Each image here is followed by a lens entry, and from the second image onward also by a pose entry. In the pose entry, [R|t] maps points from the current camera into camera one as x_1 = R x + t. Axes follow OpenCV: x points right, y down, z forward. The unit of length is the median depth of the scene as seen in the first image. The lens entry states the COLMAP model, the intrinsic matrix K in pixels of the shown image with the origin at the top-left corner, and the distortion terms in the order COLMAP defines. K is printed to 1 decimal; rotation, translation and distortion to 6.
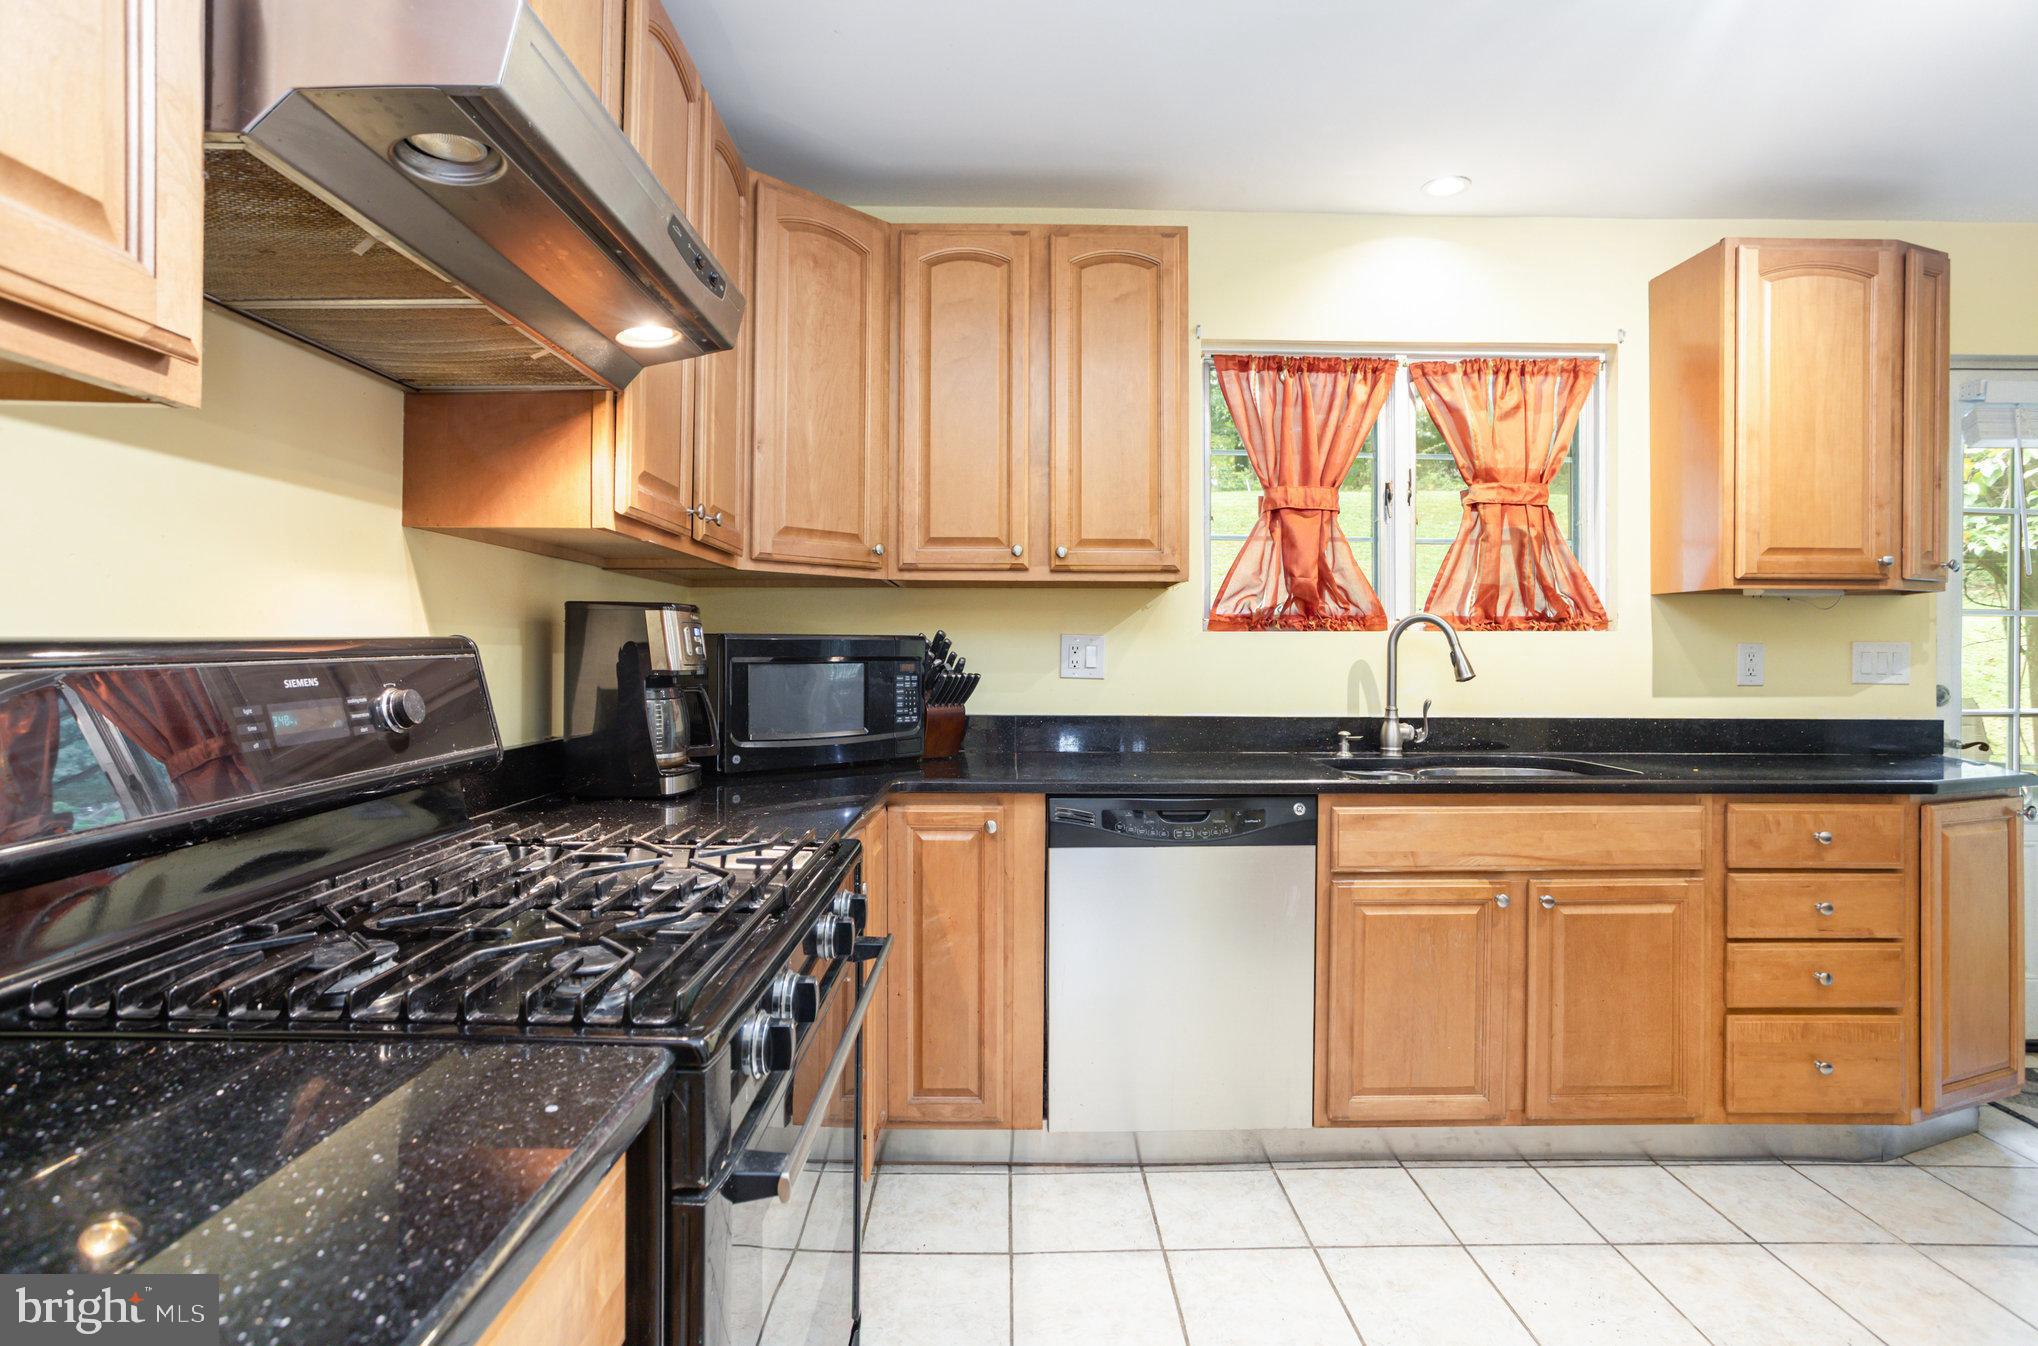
lens RADIAL K [[1000.6, 0, 1022.8], [0, 1000.6, 664.3], [0, 0, 1]] dist [-0.000291, -0.000084]
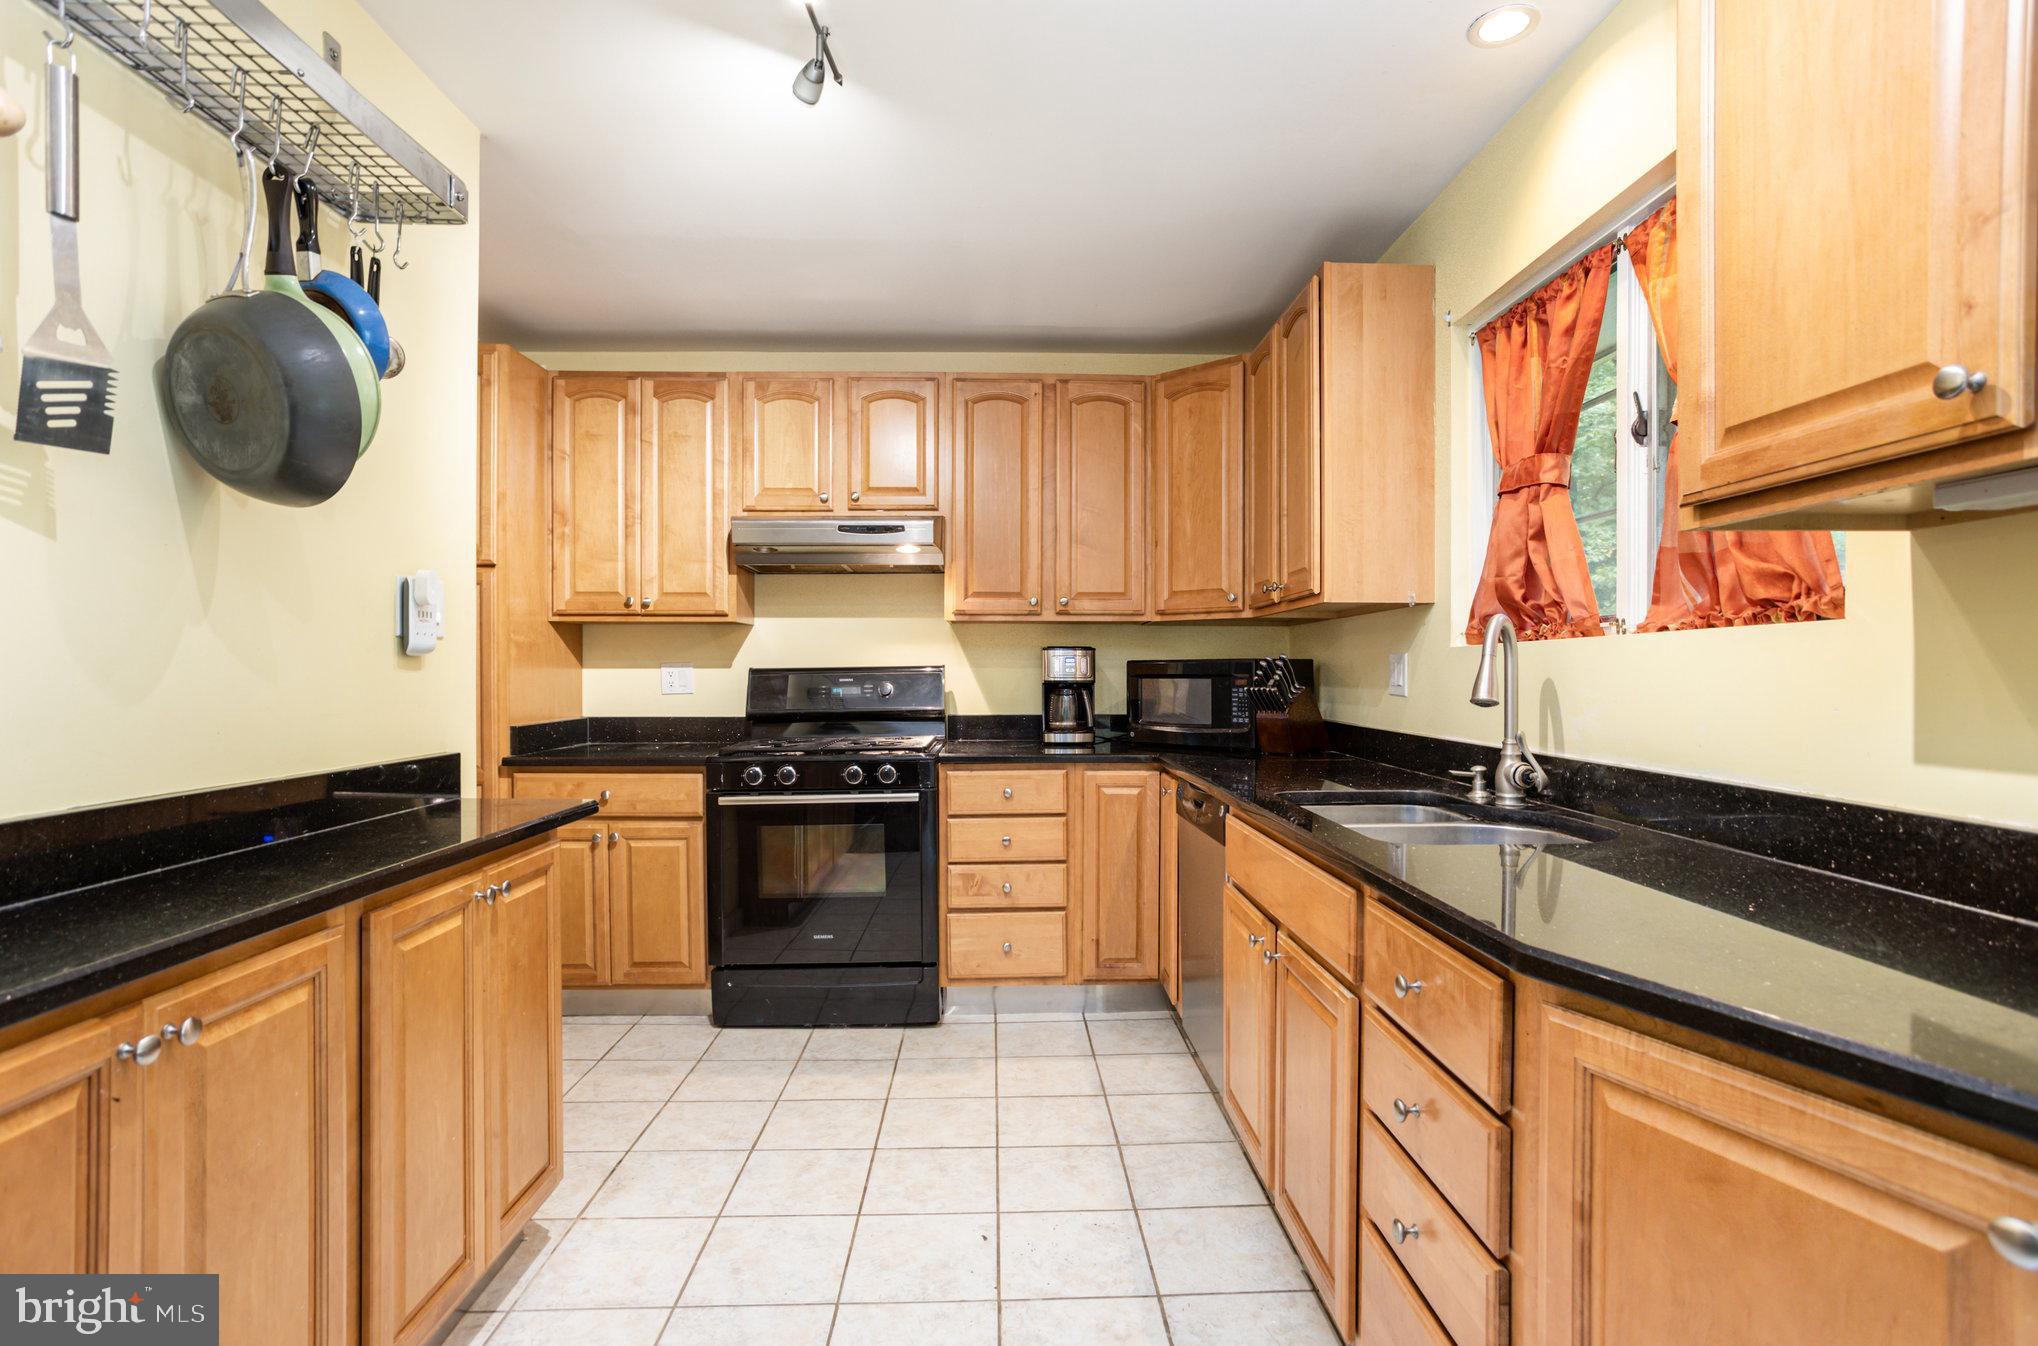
lens RADIAL K [[1000.6, 0, 1022.8], [0, 1000.6, 664.3], [0, 0, 1]] dist [-0.000291, -0.000084]
pose [[0.007807, -0.012613, -0.999890, 1.235541], [-0.010578, 0.999863, -0.012695, -0.000829], [0.999914, 0.010676, 0.007672, 0.687380]]
